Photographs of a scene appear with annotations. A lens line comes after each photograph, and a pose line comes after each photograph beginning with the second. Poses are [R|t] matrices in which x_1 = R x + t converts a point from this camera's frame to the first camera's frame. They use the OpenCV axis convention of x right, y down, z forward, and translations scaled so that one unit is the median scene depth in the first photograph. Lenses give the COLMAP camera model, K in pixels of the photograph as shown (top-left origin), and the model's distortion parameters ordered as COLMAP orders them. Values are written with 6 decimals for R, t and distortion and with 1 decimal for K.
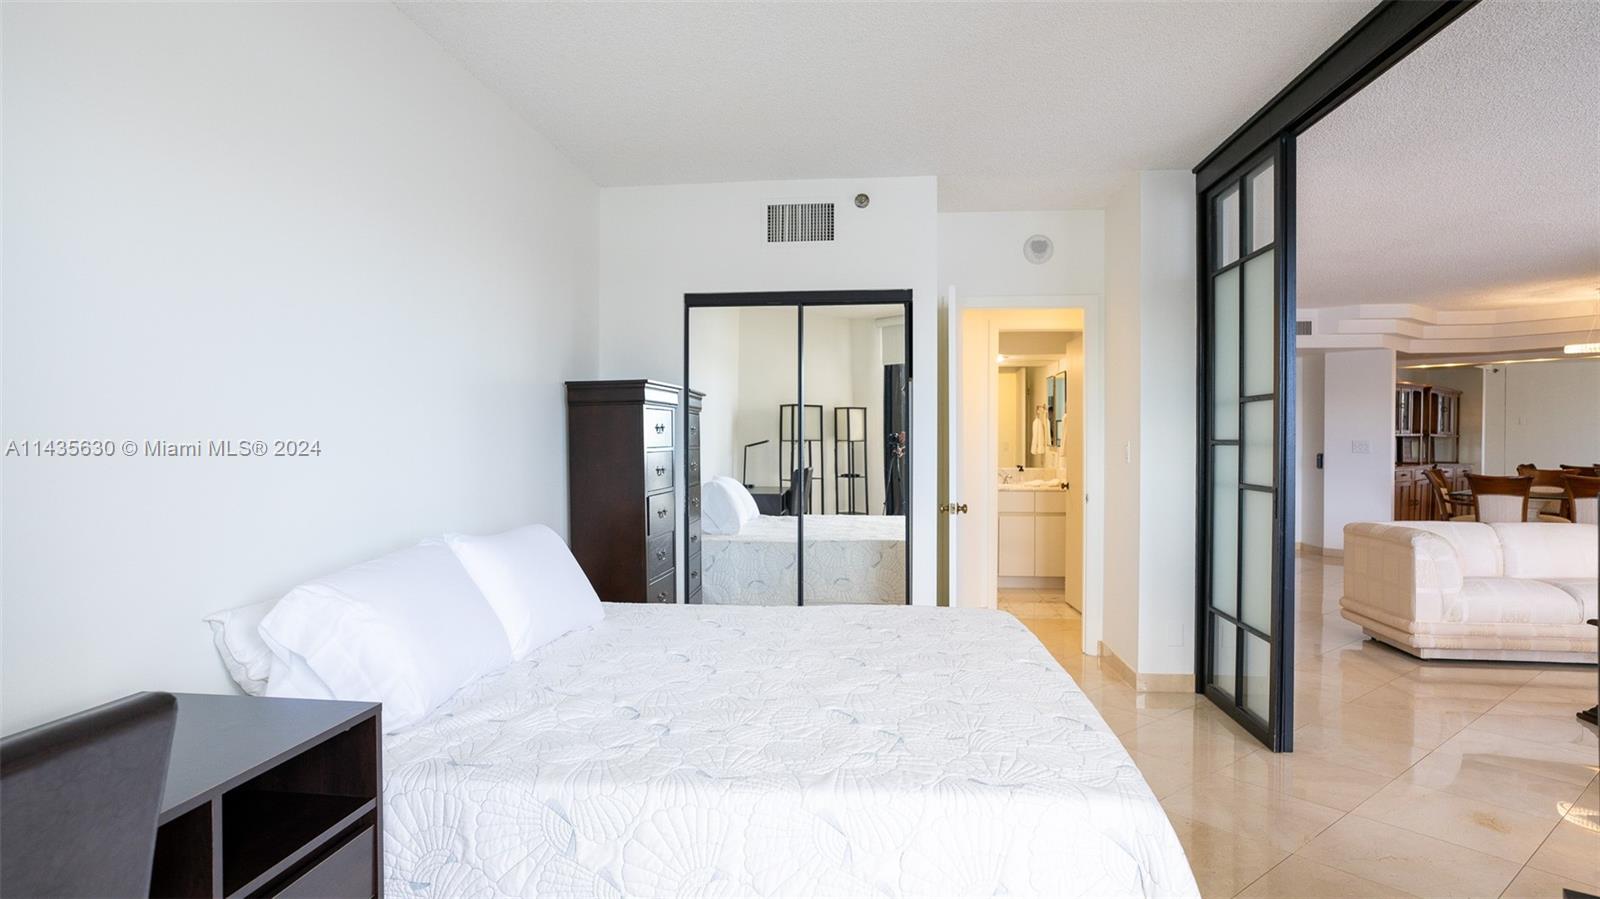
lens RADIAL K [[865.6, 0, 796.3], [0, 865.6, 443.2], [0, 0, 1]] dist [-0.052998, 0.037708]
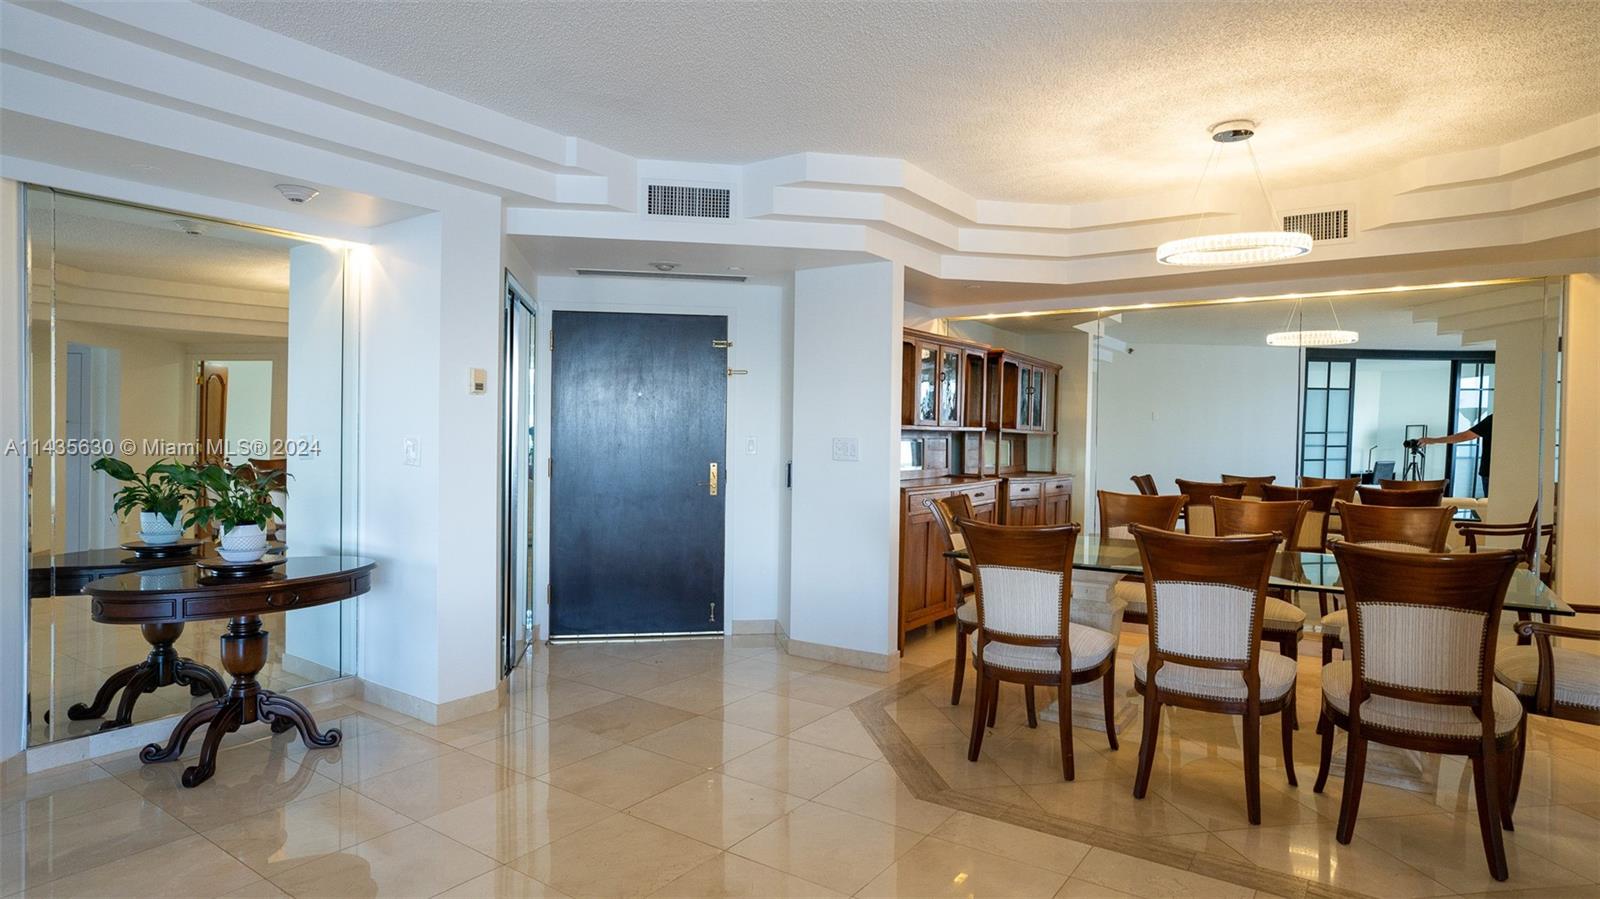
lens RADIAL K [[865.6, 0, 798.9], [0, 865.6, 449.4], [0, 0, 1]] dist [-0.052998, 0.037708]
pose [[0.961599, 0.007362, 0.274359, 0.480014], [-0.010733, 0.999884, 0.010787, -0.001201], [-0.274248, -0.013318, 0.961567, 0.487108]]
